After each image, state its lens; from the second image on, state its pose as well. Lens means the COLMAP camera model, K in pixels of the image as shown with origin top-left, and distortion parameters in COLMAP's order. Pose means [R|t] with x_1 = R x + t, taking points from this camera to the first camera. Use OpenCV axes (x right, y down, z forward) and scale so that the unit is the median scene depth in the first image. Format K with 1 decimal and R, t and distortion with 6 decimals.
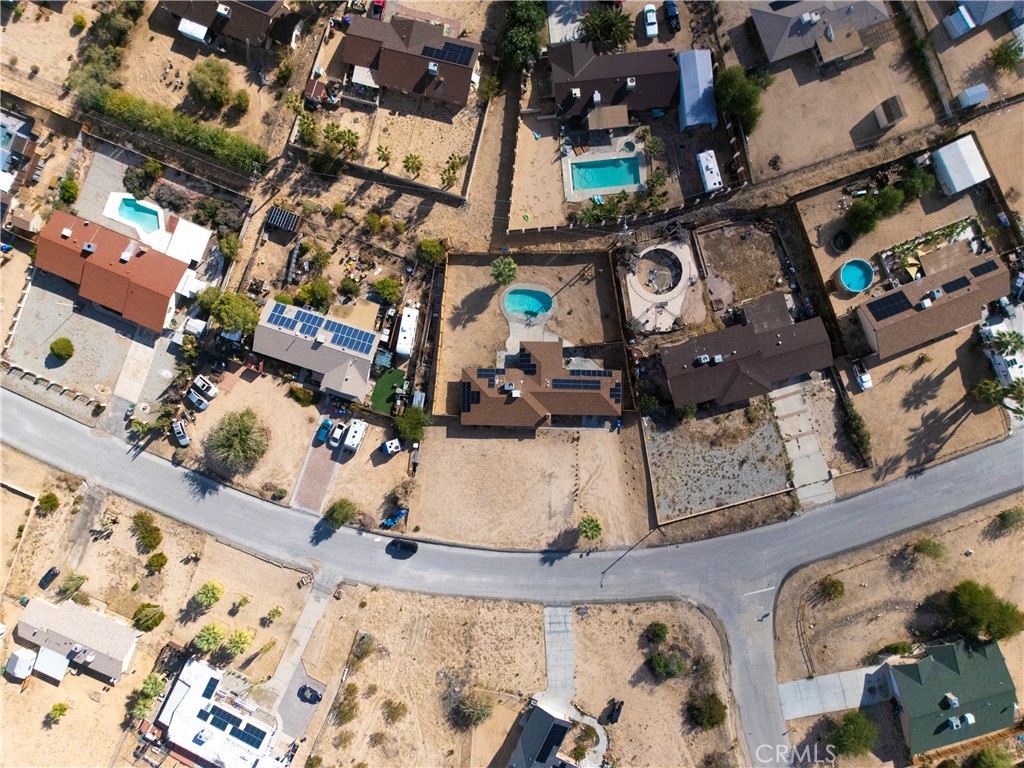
lens RADIAL K [[647.5, 0, 512.0], [0, 647.5, 384.0], [0, 0, 1]] dist [0.058026, -0.000138]
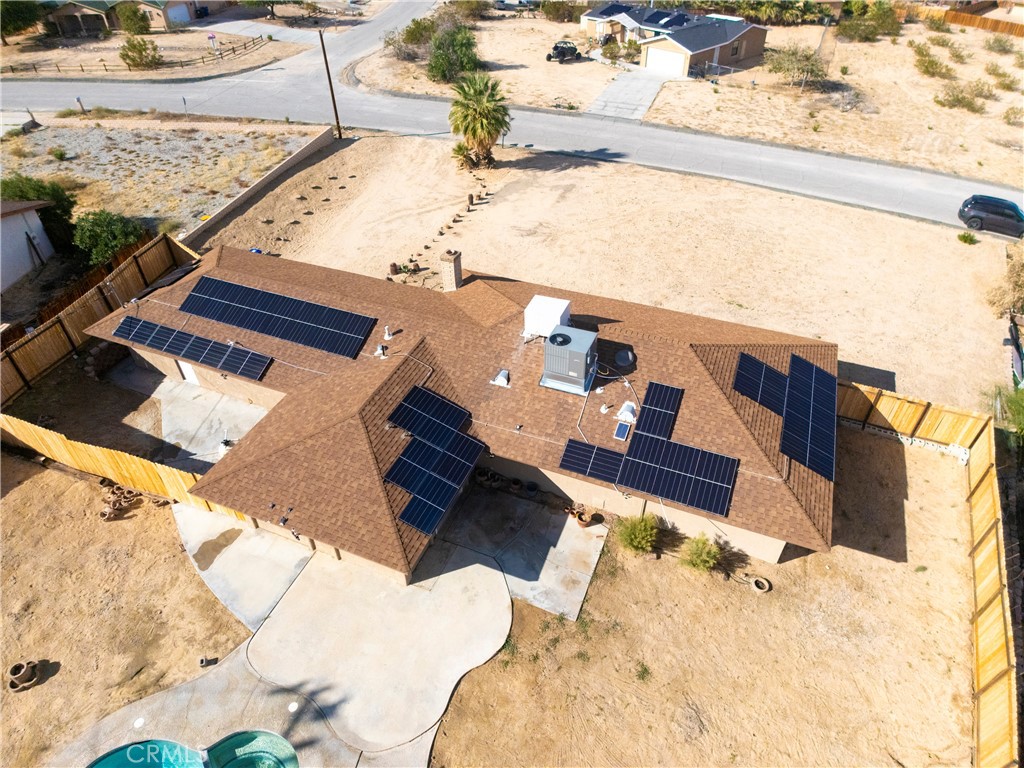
lens RADIAL K [[627.2, 0, 512.0], [0, 627.2, 384.0], [0, 0, 1]] dist [0.008605, -0.020727]
pose [[-0.929112, -0.206779, 0.306582, -0.044678], [0.367747, -0.603836, 0.707209, -0.131895], [0.038889, 0.769821, 0.637074, 0.867171]]
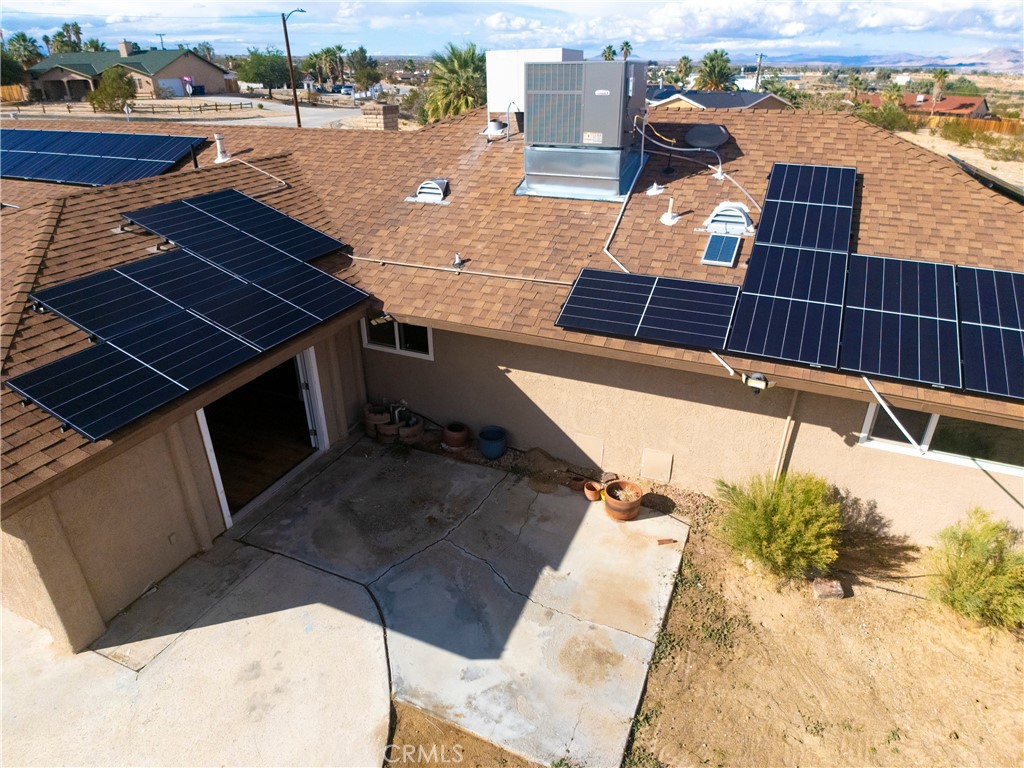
lens RADIAL K [[636.5, 0, 512.0], [0, 636.5, 384.0], [0, 0, 1]] dist [-0.003132, -0.027447]
pose [[-0.923182, -0.154745, 0.351835, -0.028394], [0.383620, -0.427804, 0.818425, -0.077644], [0.023869, 0.890527, 0.454304, 0.967296]]
